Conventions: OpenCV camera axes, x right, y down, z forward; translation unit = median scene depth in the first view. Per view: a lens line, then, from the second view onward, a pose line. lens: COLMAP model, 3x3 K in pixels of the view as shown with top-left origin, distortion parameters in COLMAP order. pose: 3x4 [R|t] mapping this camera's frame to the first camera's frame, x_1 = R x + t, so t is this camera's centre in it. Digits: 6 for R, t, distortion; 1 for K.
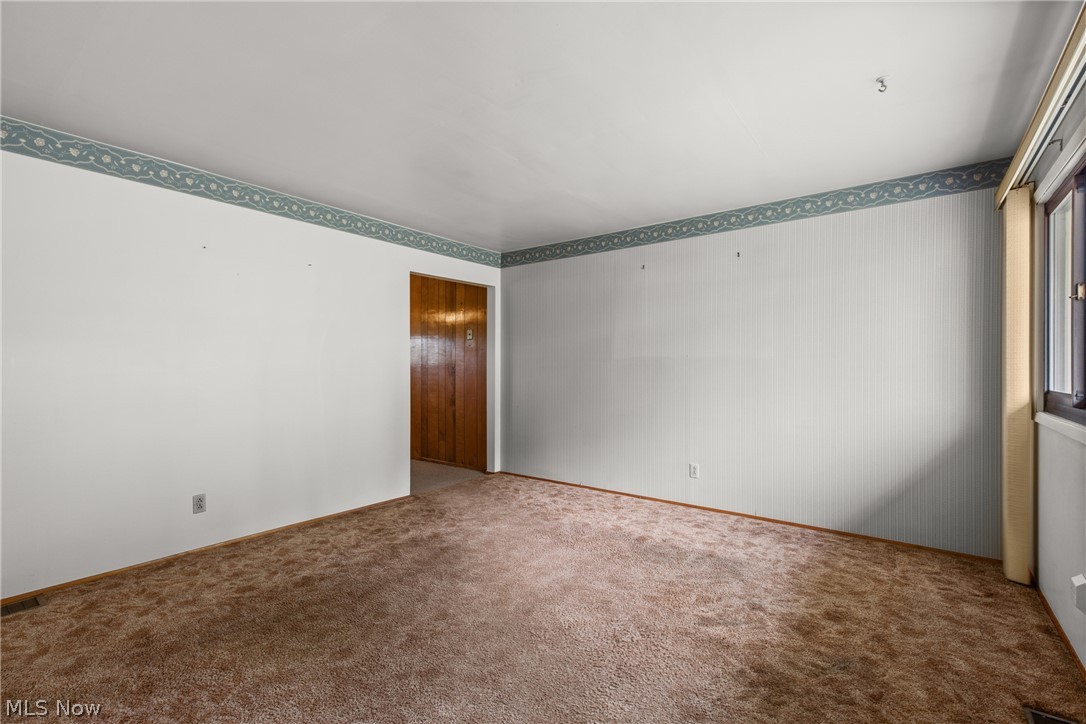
lens RADIAL K [[487.9, 0, 544.3], [0, 487.9, 365.3], [0, 0, 1]] dist [0.007552, -0.000055]
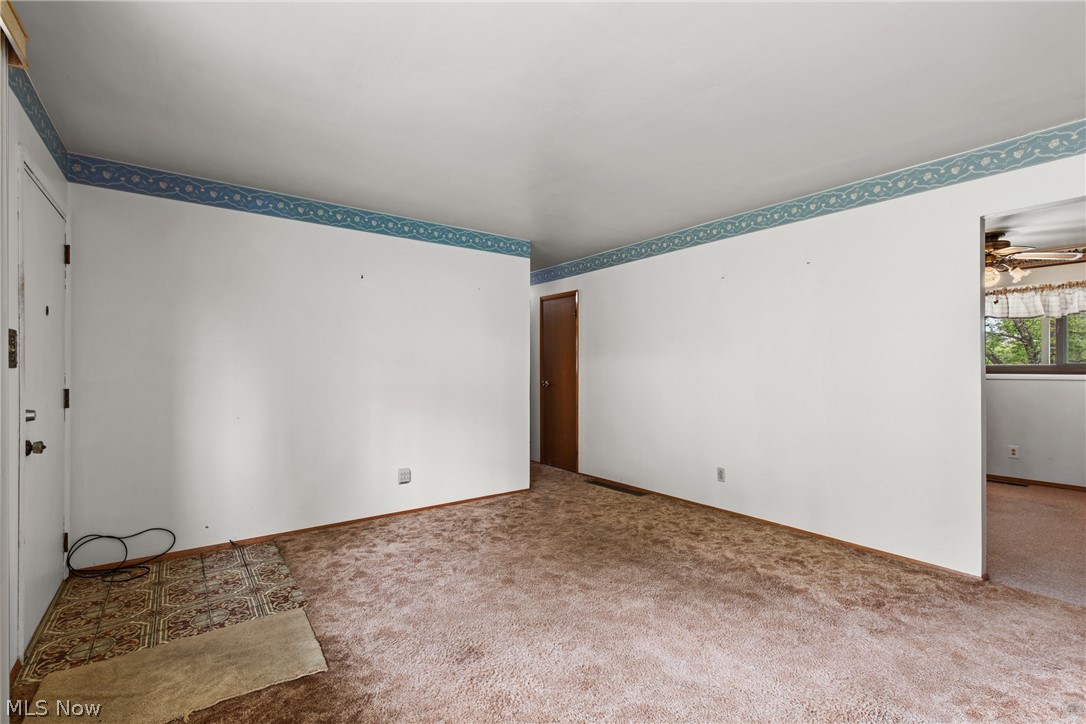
lens RADIAL K [[487.9, 0, 540.8], [0, 487.9, 366.1], [0, 0, 1]] dist [0.007552, -0.000055]
pose [[-0.277530, -0.005032, -0.960704, 0.689976], [0.000260, 0.999986, -0.005313, -0.000228], [0.960717, -0.001725, -0.277525, 0.909693]]
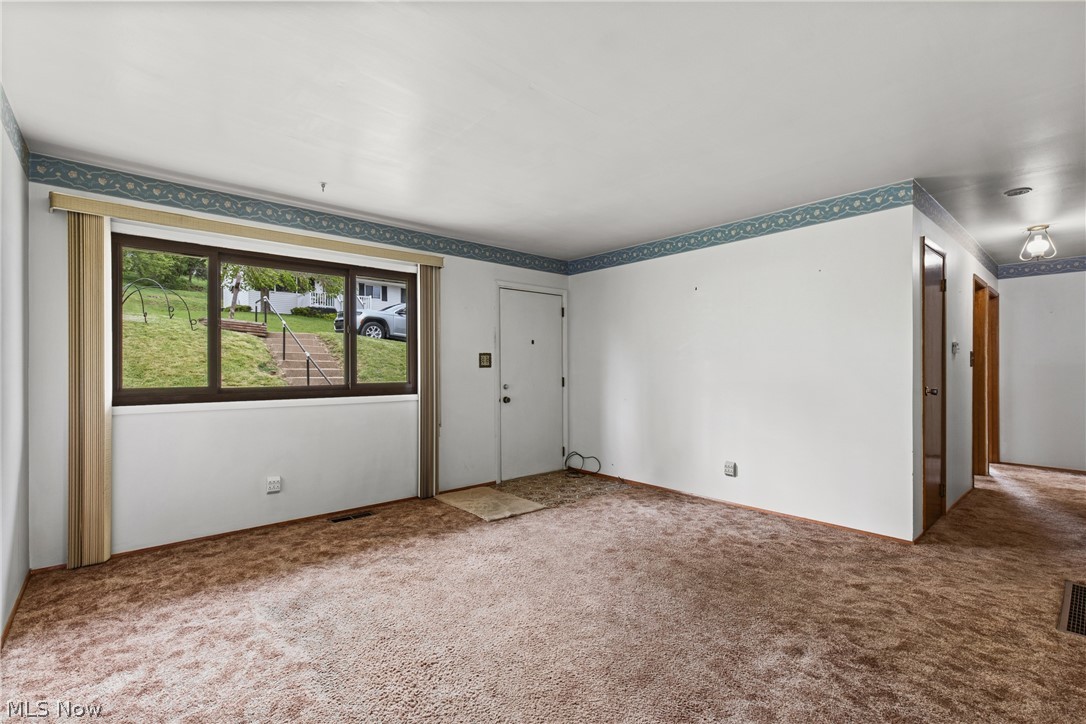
lens RADIAL K [[487.9, 0, 541.8], [0, 487.9, 366.7], [0, 0, 1]] dist [0.007552, -0.000055]
pose [[-0.979838, 0.003078, 0.199771, -0.205764], [0.002027, 0.999983, -0.005461, 0.004874], [-0.199784, -0.004946, -0.979827, 1.637247]]
